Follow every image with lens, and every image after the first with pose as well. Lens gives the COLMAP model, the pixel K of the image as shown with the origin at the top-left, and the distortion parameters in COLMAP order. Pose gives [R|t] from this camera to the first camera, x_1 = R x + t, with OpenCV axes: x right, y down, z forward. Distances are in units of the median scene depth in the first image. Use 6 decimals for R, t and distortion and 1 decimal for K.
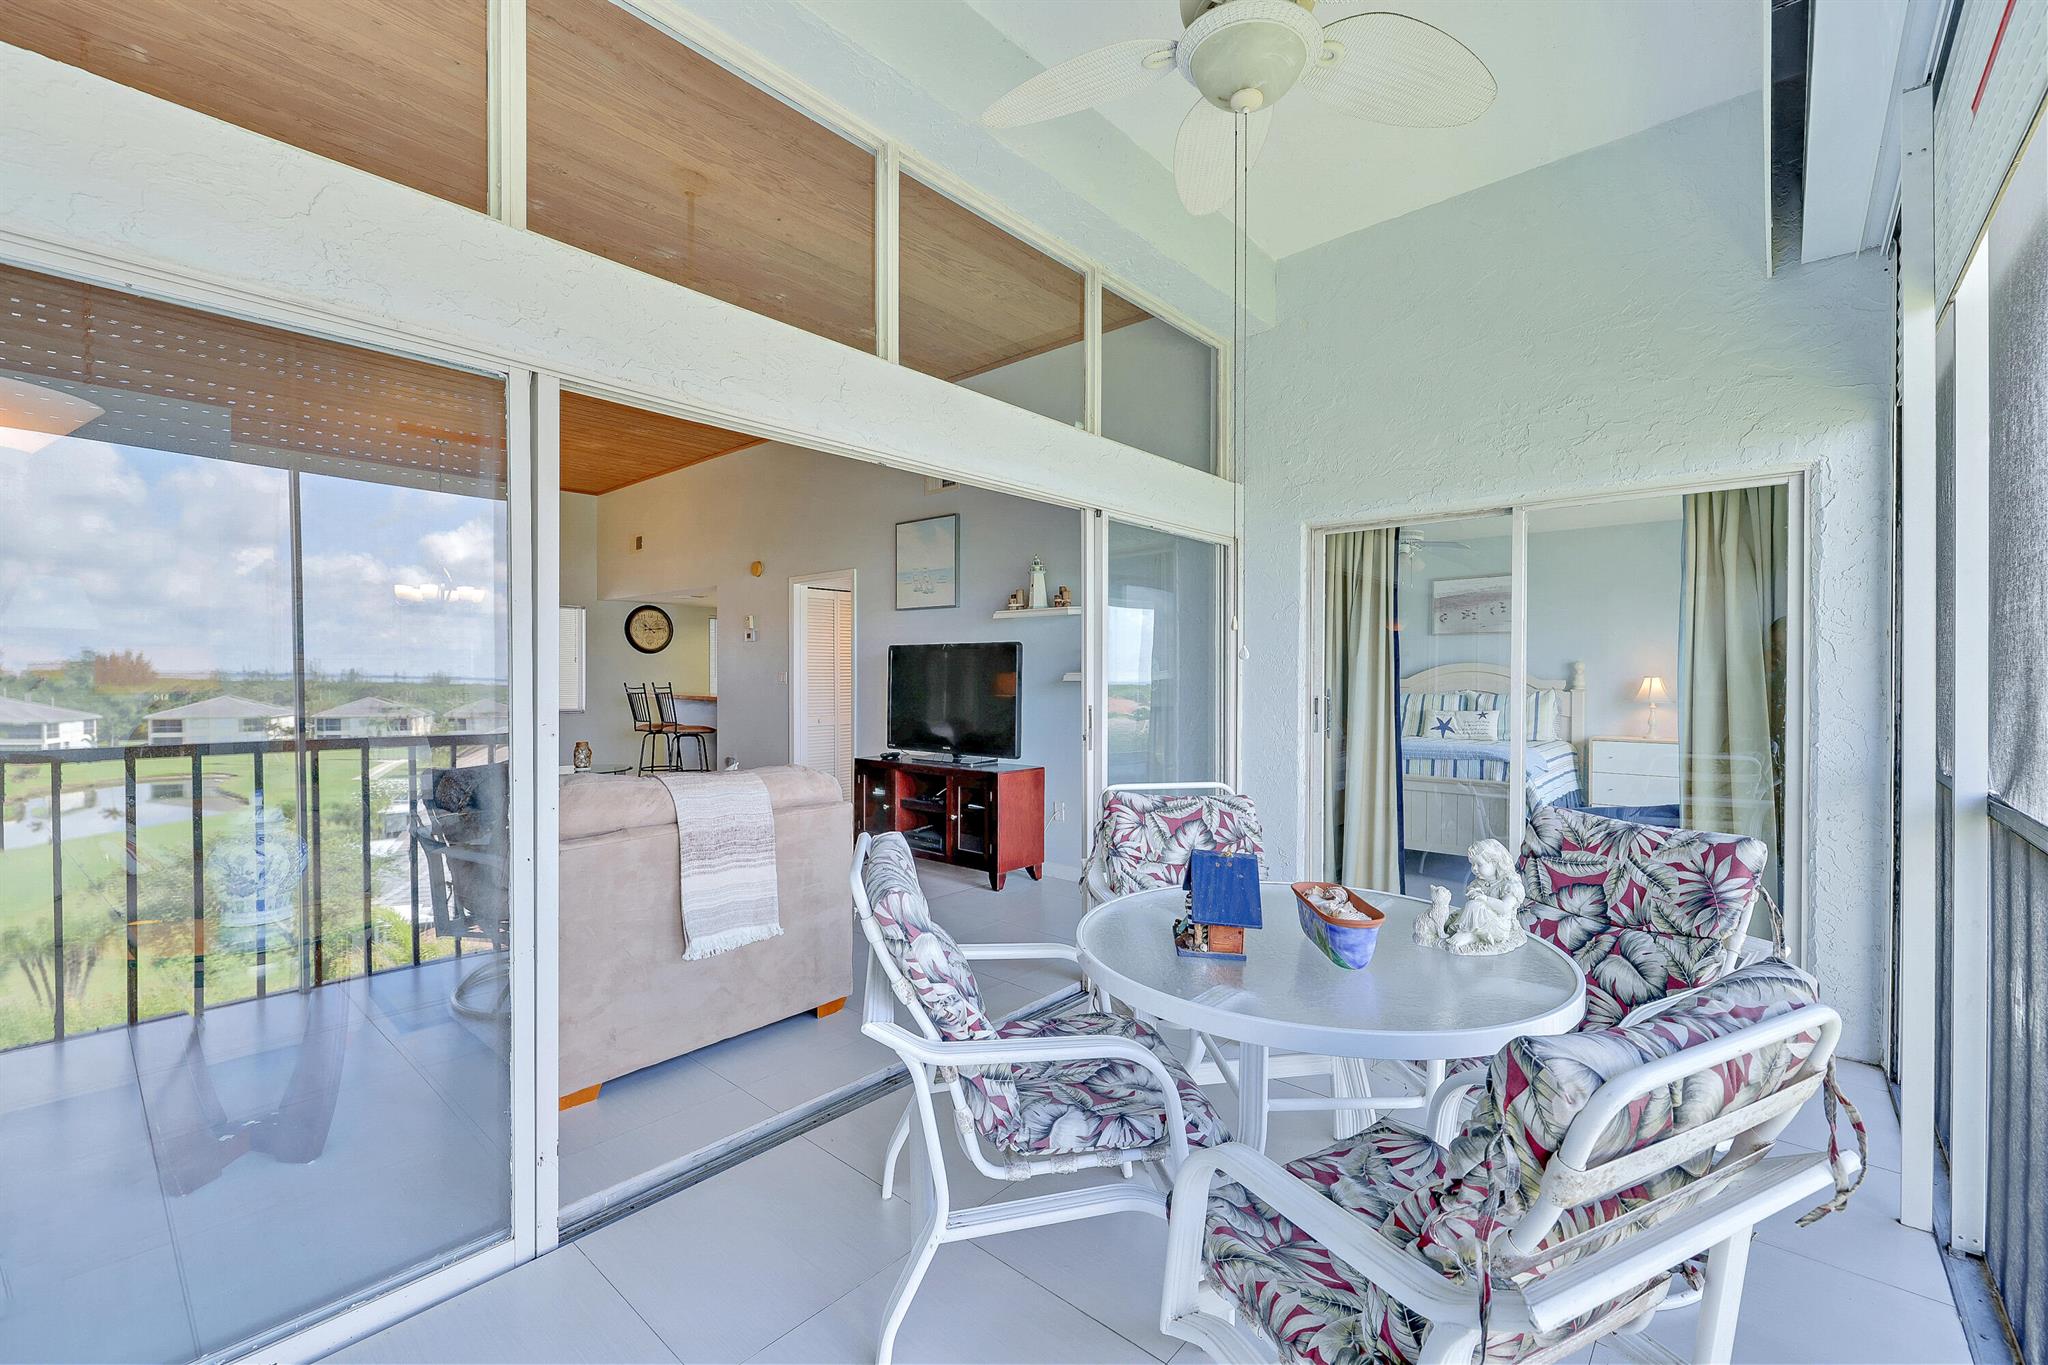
lens RADIAL K [[850.4, 0, 1040.5], [0, 850.4, 673.1], [0, 0, 1]] dist [0.001229, 0.000210]
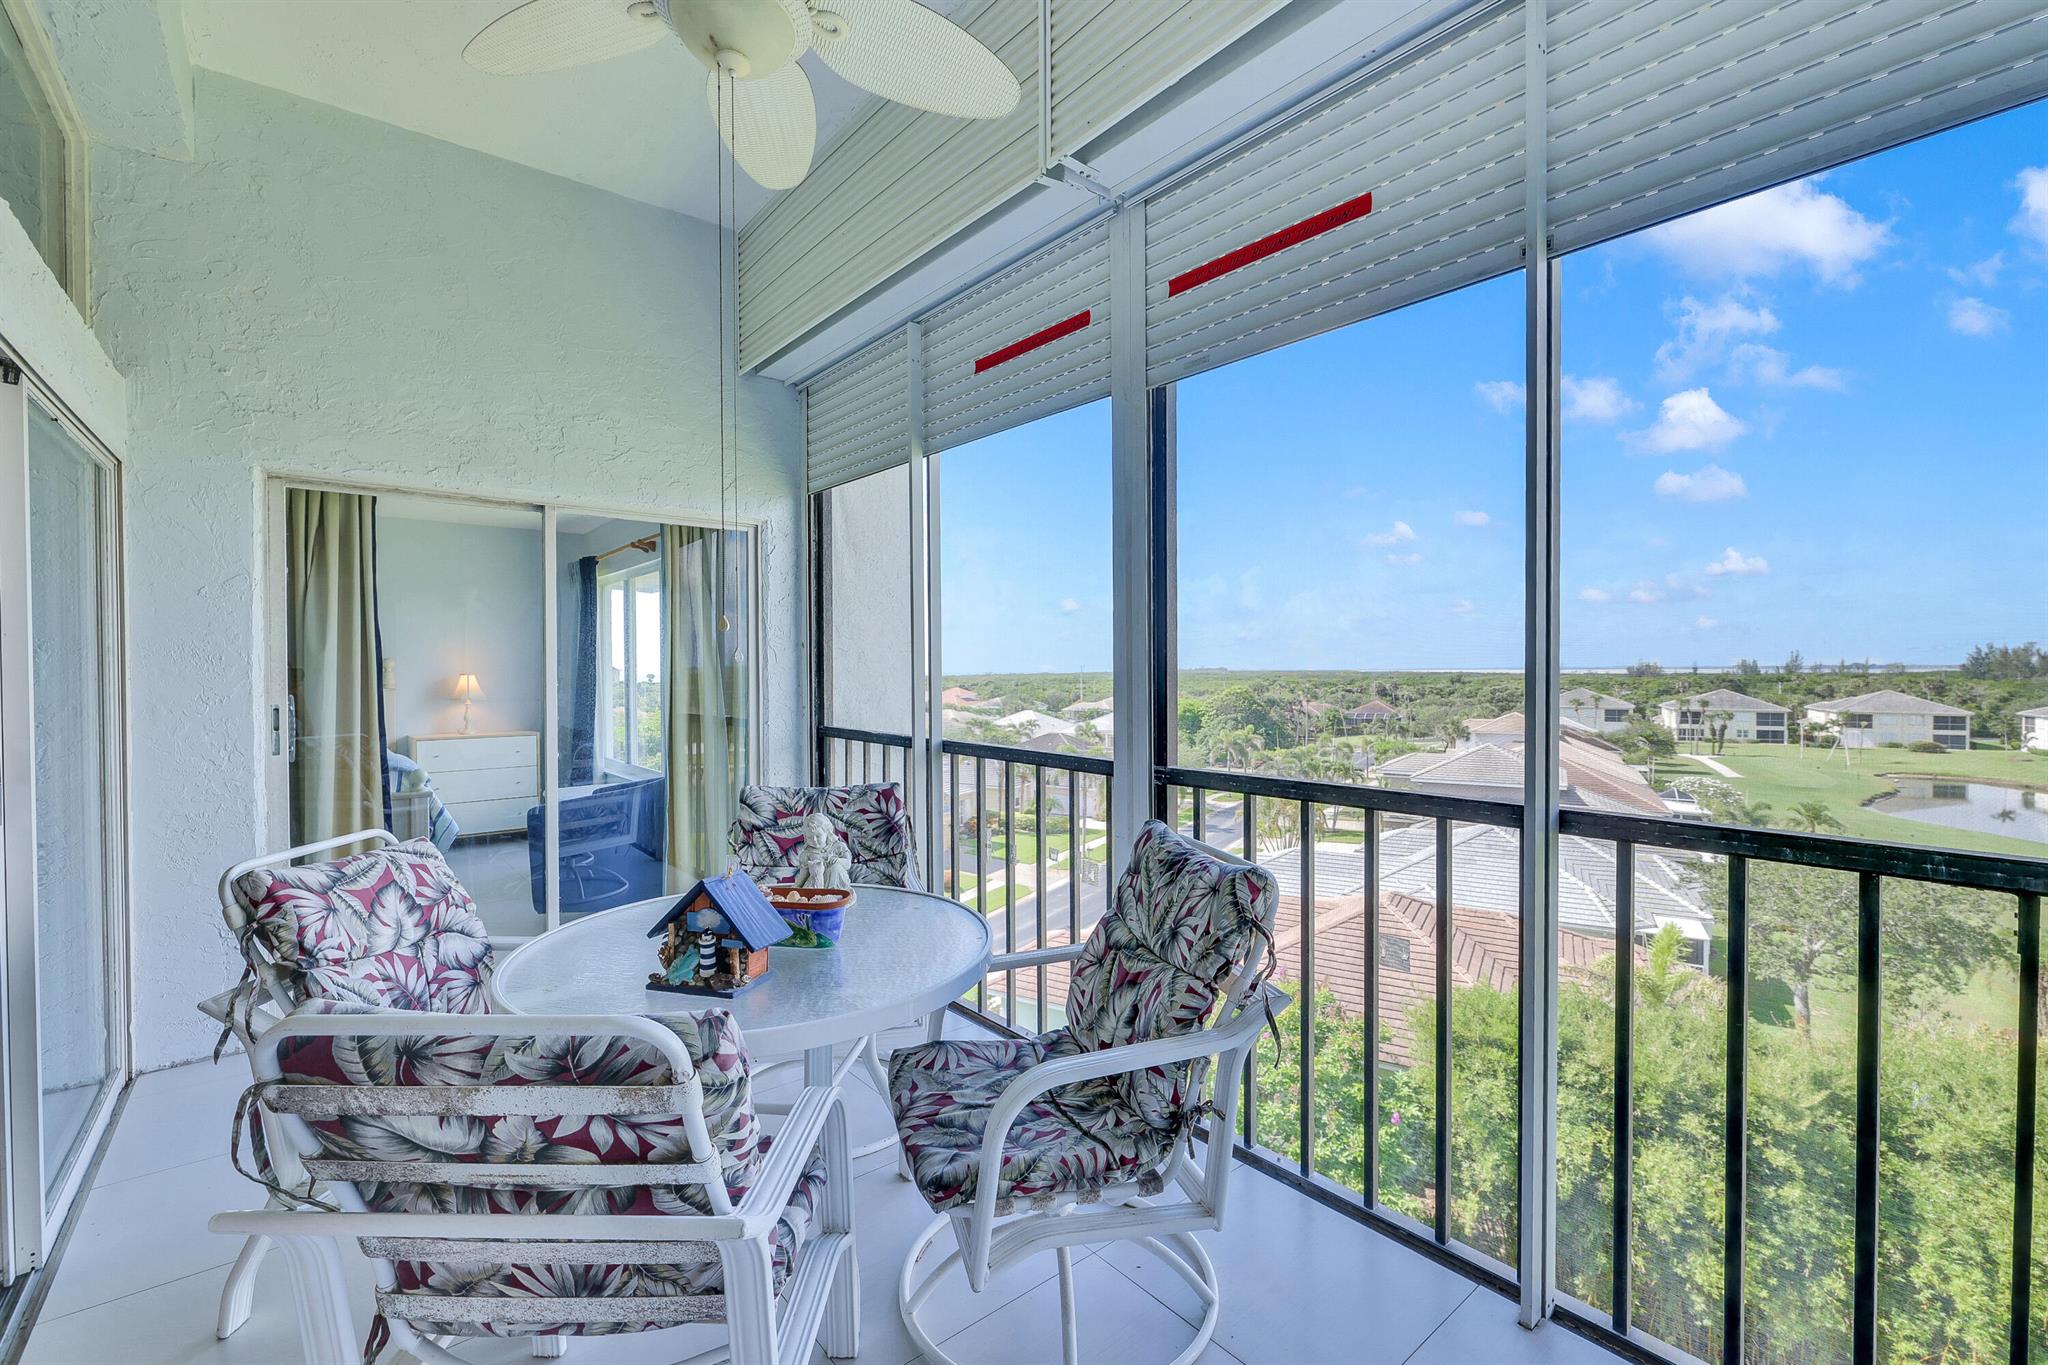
lens RADIAL K [[850.4, 0, 1015.8], [0, 850.4, 682.6], [0, 0, 1]] dist [0.001229, 0.000210]
pose [[0.187239, -0.014623, 0.982205, -0.421299], [0.006314, 0.999886, 0.013683, 0.000409], [-0.982294, 0.003640, 0.187310, 0.372555]]
